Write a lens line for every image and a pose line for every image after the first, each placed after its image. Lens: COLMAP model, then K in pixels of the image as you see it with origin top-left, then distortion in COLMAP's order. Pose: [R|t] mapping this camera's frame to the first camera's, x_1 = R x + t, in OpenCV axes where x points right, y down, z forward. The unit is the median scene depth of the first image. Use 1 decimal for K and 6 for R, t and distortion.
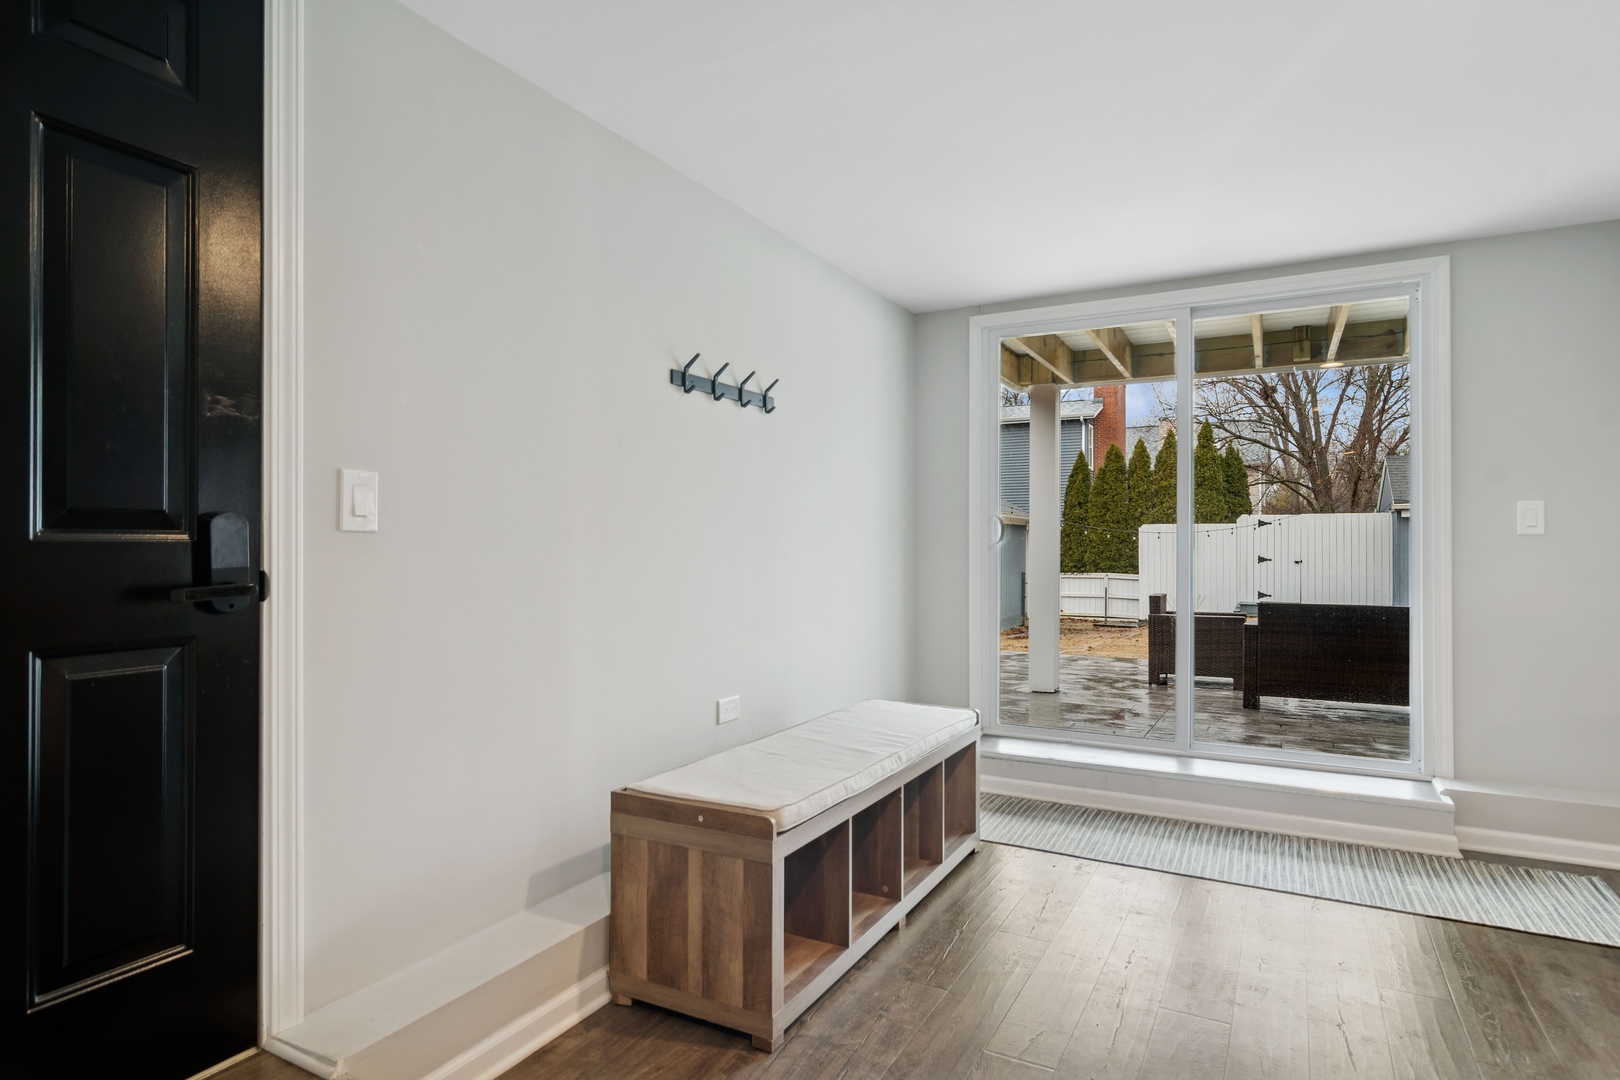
lens RADIAL K [[883.8, 0, 810.0], [0, 883.8, 540.0], [0, 0, 1]] dist [-0.000100, 0.000277]
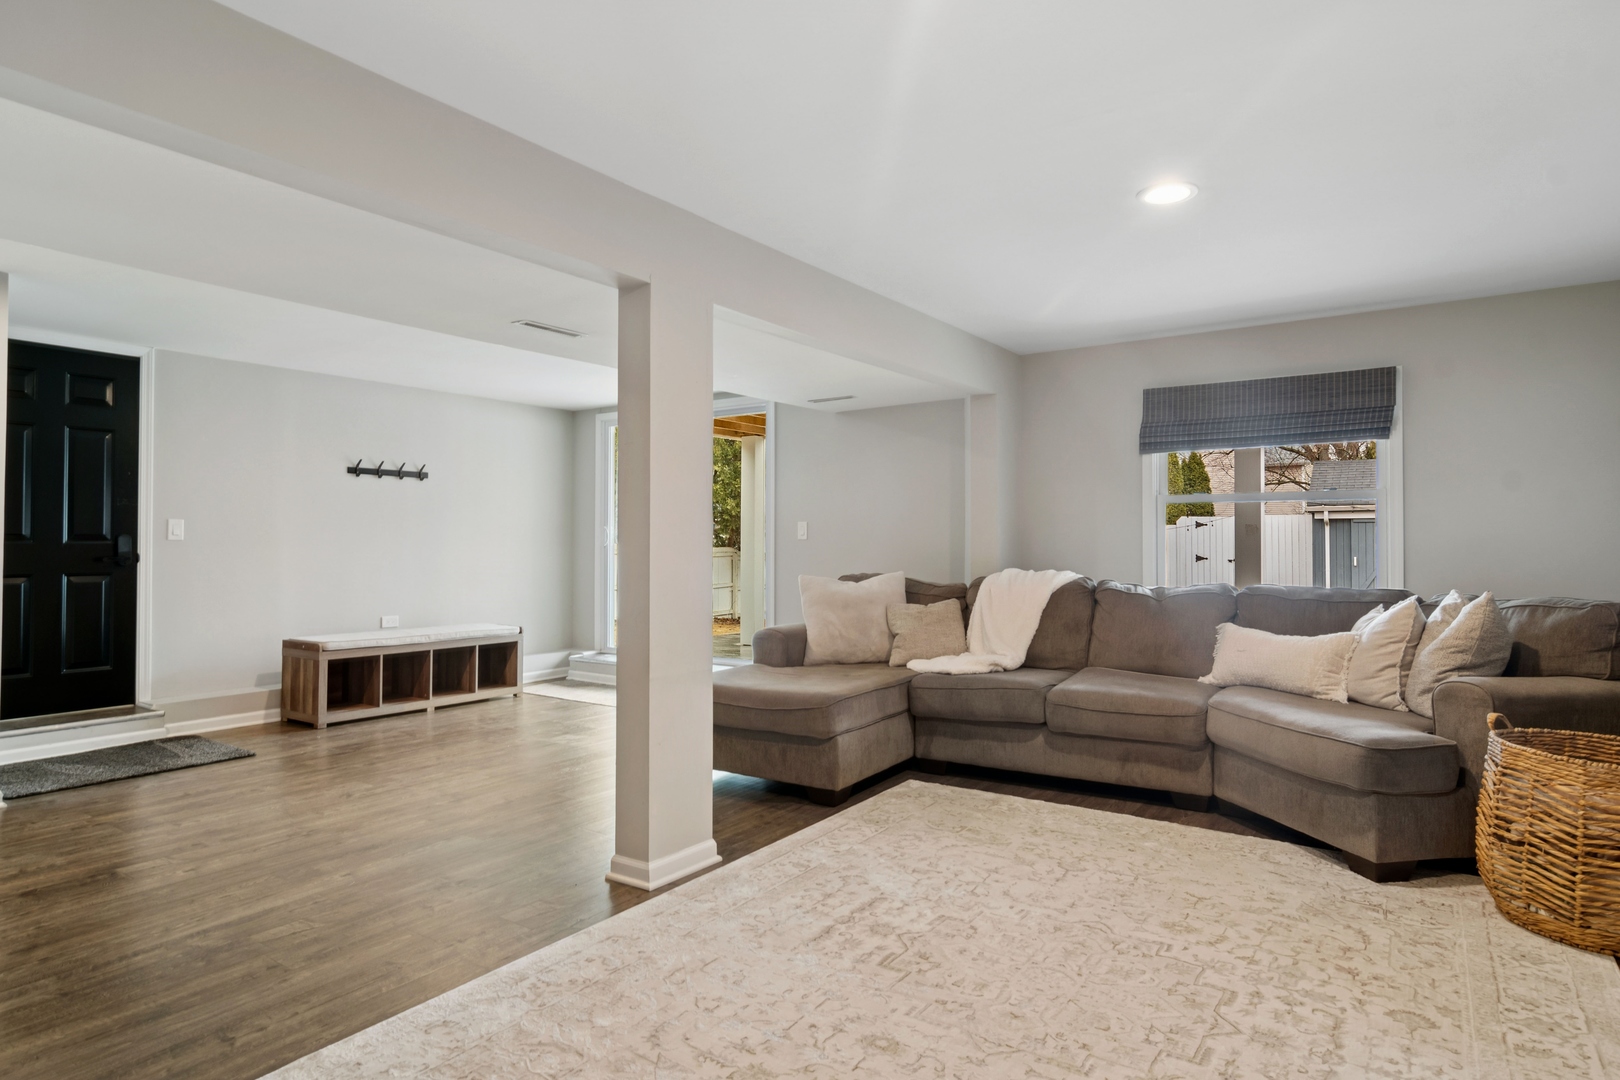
lens RADIAL K [[896.8, 0, 797.8], [0, 896.8, 536.6], [0, 0, 1]] dist [0.000287, 0.002140]
pose [[0.992424, -0.000161, -0.122858, 1.591550], [-0.000186, 0.999996, -0.002812, -0.011291], [0.122858, 0.002814, 0.992420, -1.419654]]
